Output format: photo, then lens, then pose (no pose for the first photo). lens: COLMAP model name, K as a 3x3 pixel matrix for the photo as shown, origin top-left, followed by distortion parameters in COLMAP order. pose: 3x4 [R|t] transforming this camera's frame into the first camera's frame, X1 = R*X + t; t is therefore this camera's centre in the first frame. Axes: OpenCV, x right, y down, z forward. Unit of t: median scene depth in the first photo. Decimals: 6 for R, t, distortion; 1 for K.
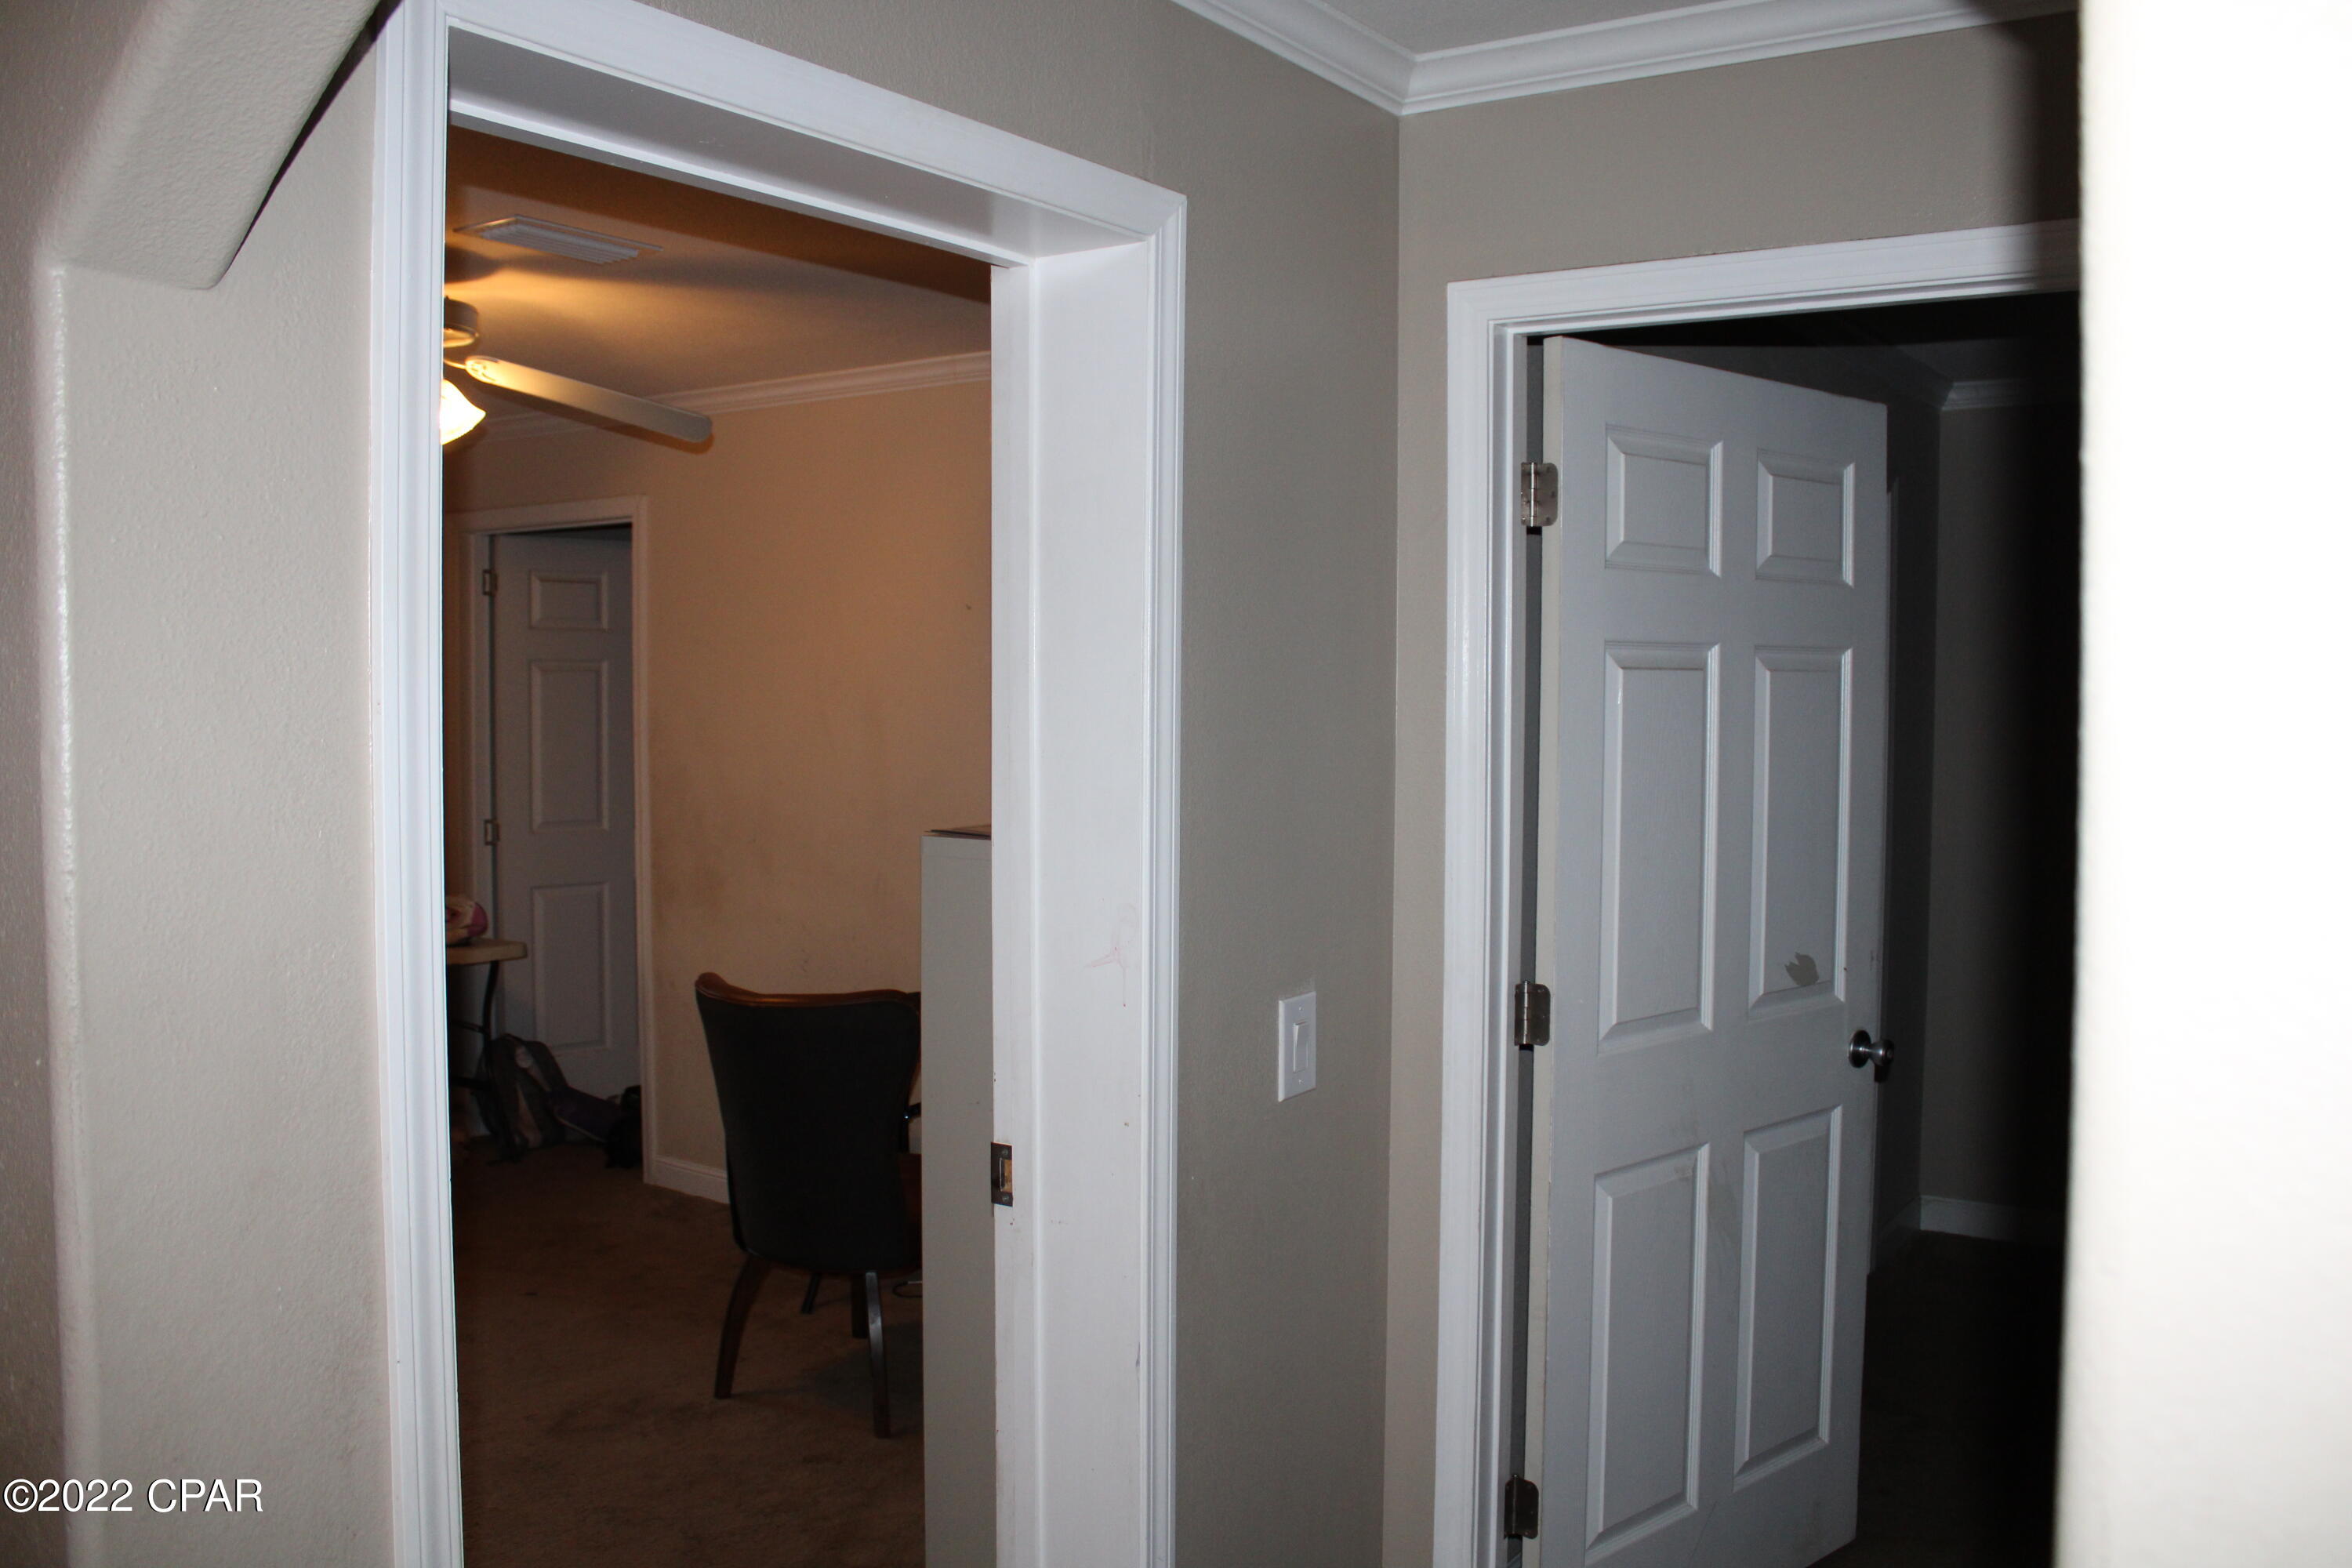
lens RADIAL K [[1951.1, 0, 1178.3], [0, 1951.1, 780.7], [0, 0, 1]] dist [-0.161617, 0.125277]
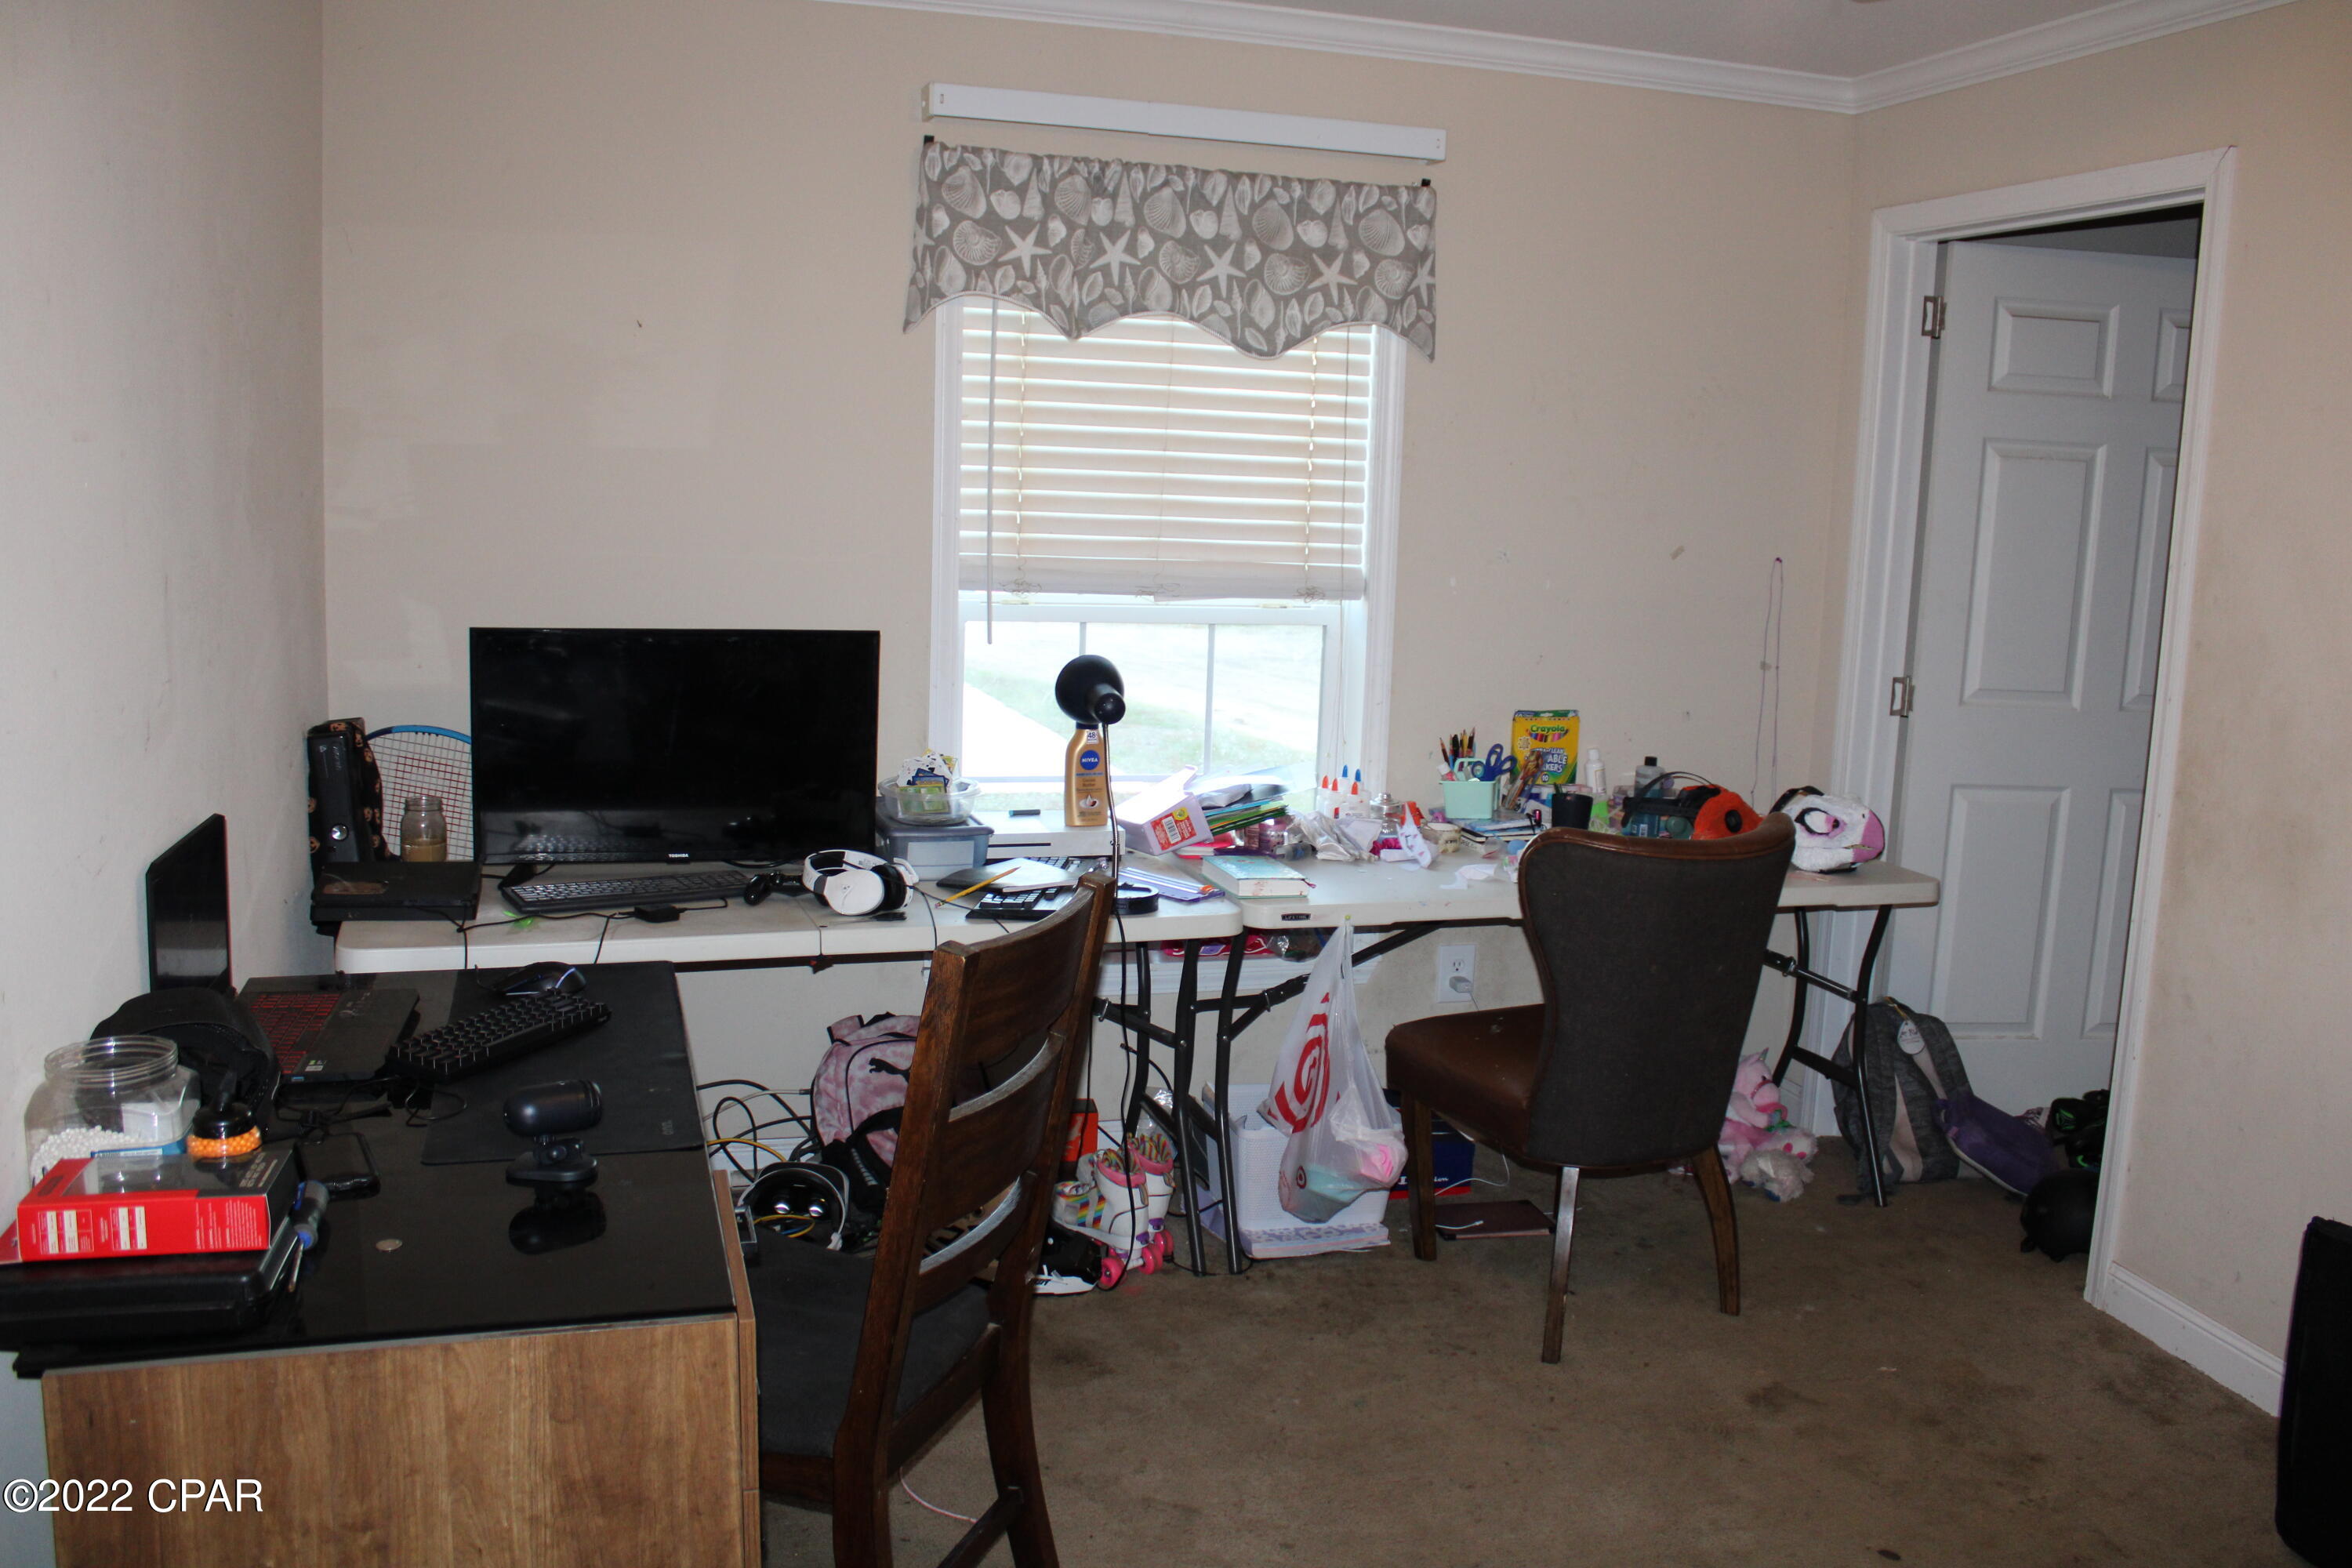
lens RADIAL K [[1951.1, 0, 1176.7], [0, 1951.1, 786.3], [0, 0, 1]] dist [-0.161617, 0.125277]
pose [[0.772934, 0.129573, -0.621115, -0.140247], [-0.061734, 0.989639, 0.129629, -0.013016], [0.631477, -0.061851, 0.772924, 0.333351]]
